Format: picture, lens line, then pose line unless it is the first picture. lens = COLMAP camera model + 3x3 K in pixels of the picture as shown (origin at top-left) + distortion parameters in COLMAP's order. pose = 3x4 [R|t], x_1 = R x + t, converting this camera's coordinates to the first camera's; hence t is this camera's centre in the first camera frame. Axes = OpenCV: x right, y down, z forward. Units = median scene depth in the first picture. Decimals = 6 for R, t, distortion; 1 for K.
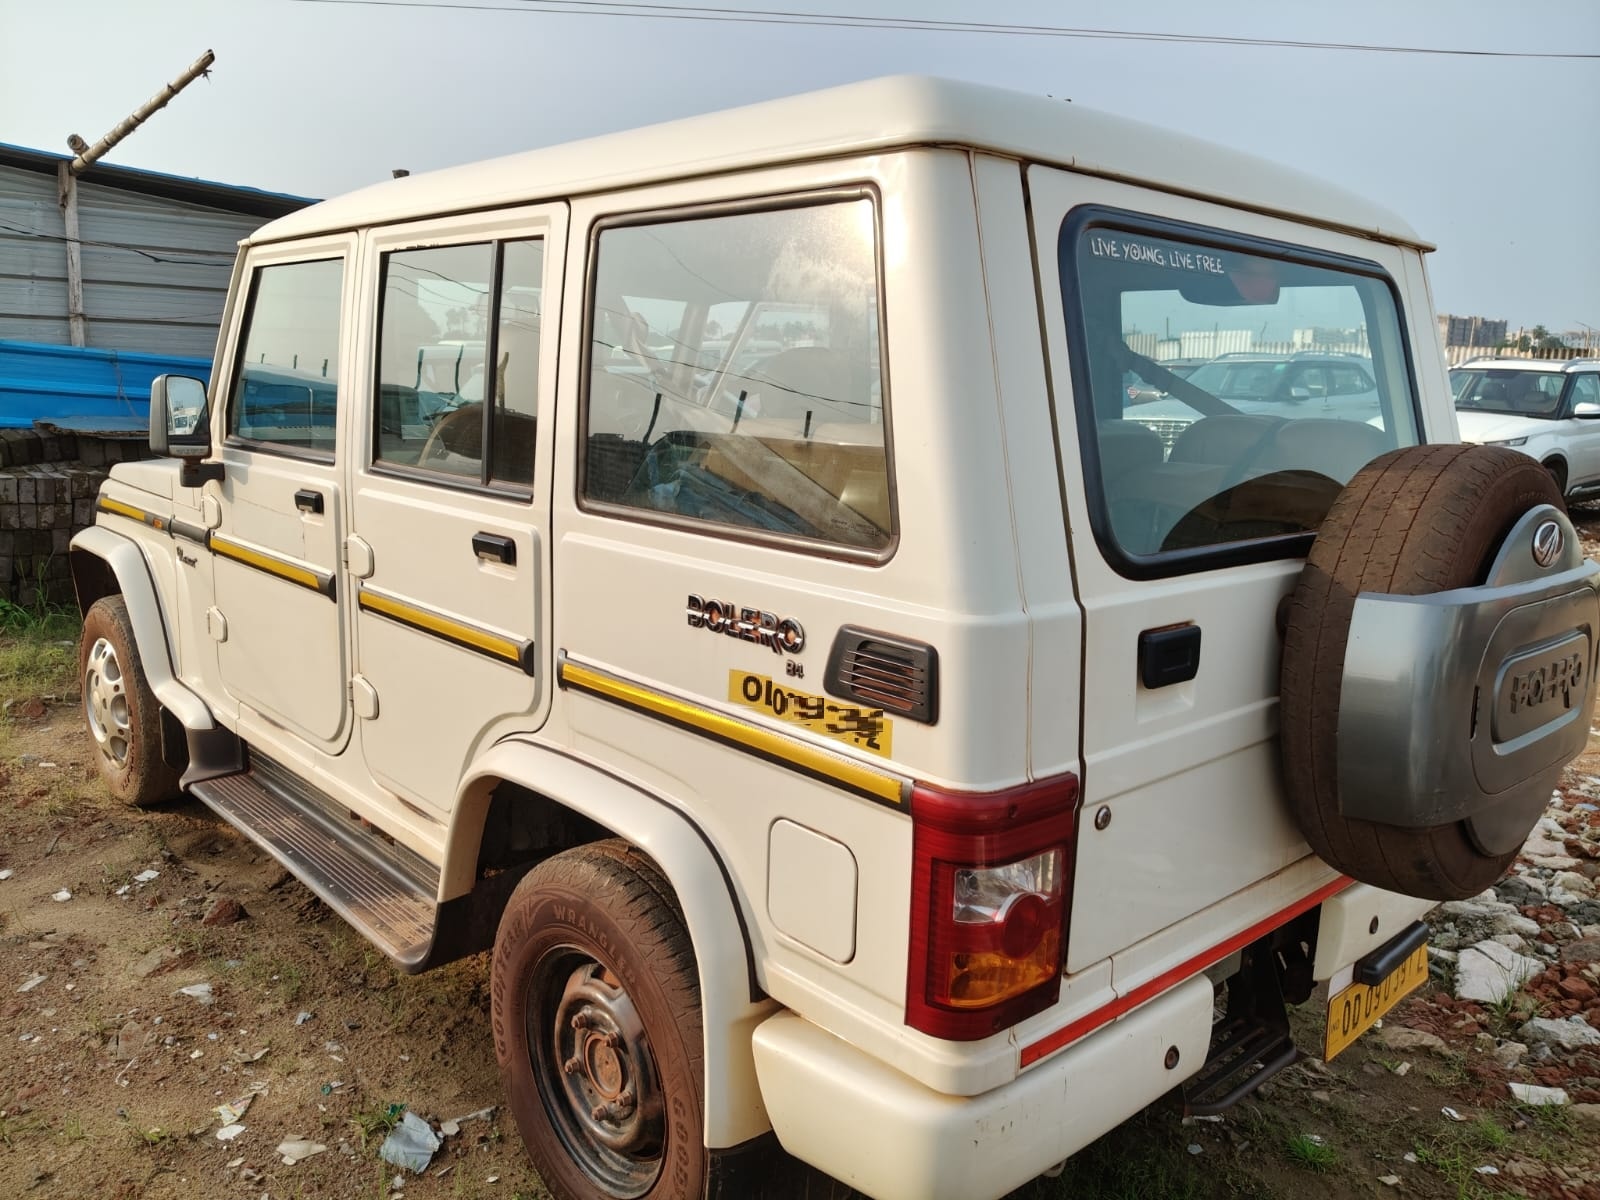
lens RADIAL K [[1224.4, 0, 798.9], [0, 1224.4, 603.5], [0, 0, 1]] dist [-0.001893, -0.004624]
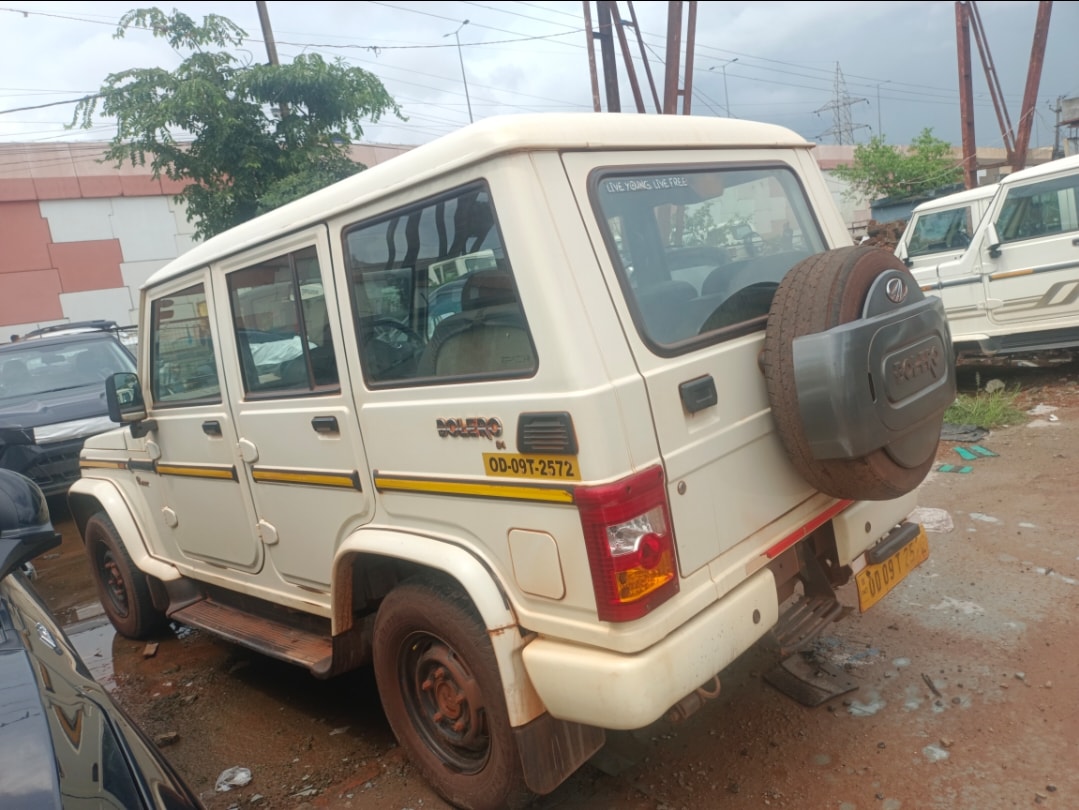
lens RADIAL K [[825.1, 0, 539.5], [0, 825.1, 405.0], [0, 0, 1]] dist [0.003273, -0.006016]
pose [[0.976497, -0.215077, 0.013956, 0.046180], [0.215515, 0.975114, -0.052010, 0.068046], [-0.002423, 0.053795, 0.998549, -0.211307]]
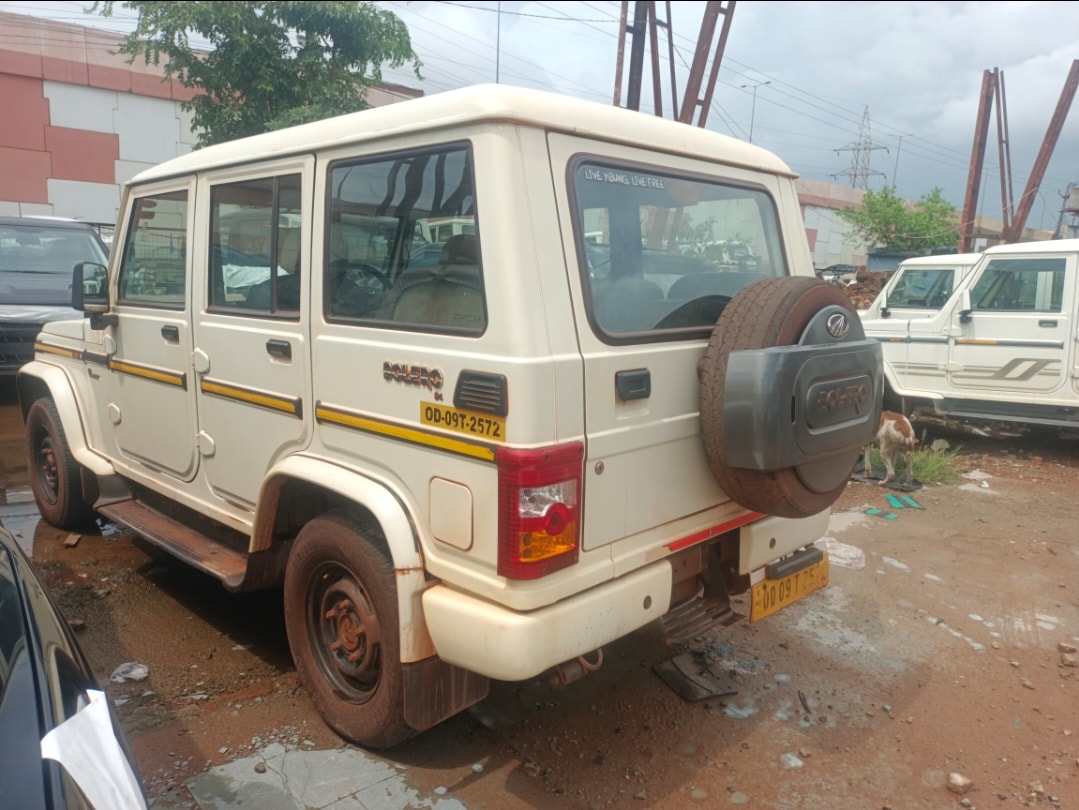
lens RADIAL K [[825.7, 0, 538.8], [0, 825.7, 407.4], [0, 0, 1]] dist [-0.001893, -0.004624]
pose [[0.998458, -0.027375, 0.048300, 0.084695], [0.028512, 0.999328, -0.023020, 0.098943], [-0.047637, 0.024362, 0.998568, -0.269469]]
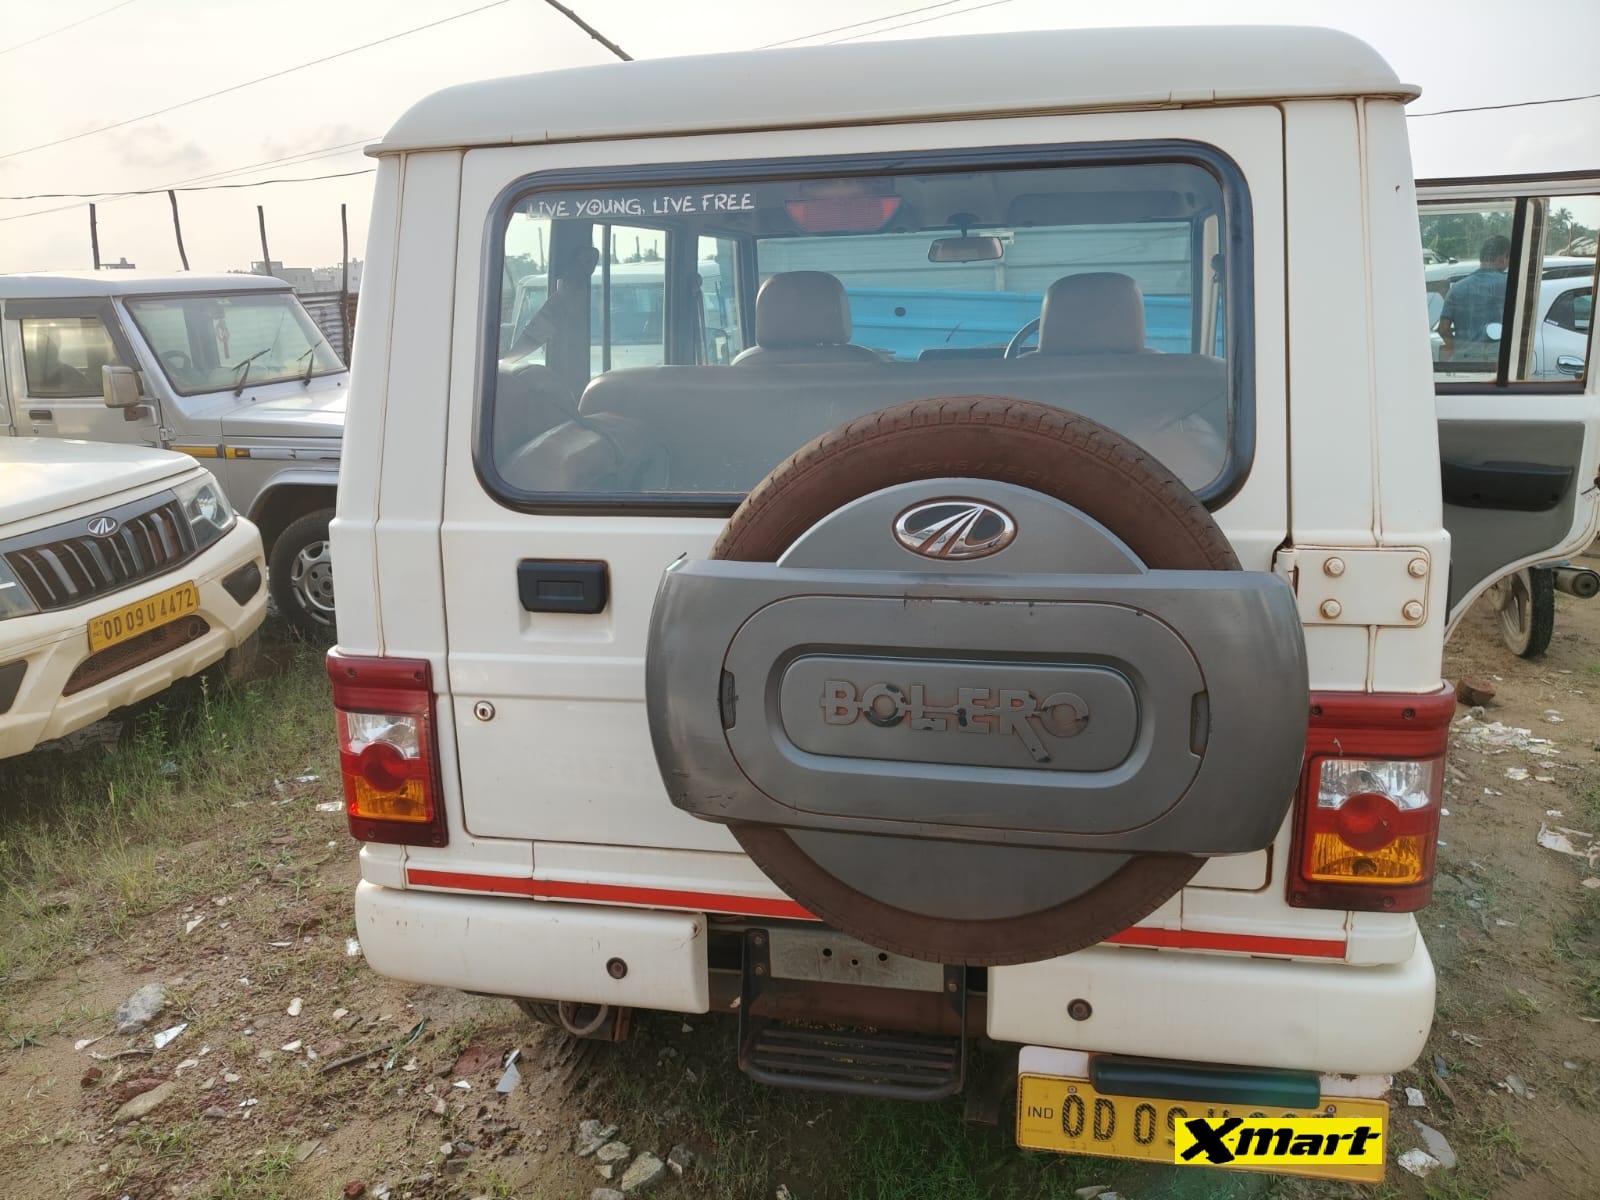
lens RADIAL K [[1224.4, 0, 798.9], [0, 1224.4, 603.5], [0, 0, 1]] dist [-0.001893, -0.004624]
pose [[0.576890, 0.157042, -0.801583, 1.229026], [-0.107972, 0.987394, 0.115738, -0.086521], [0.809654, 0.019780, 0.586574, 0.505936]]
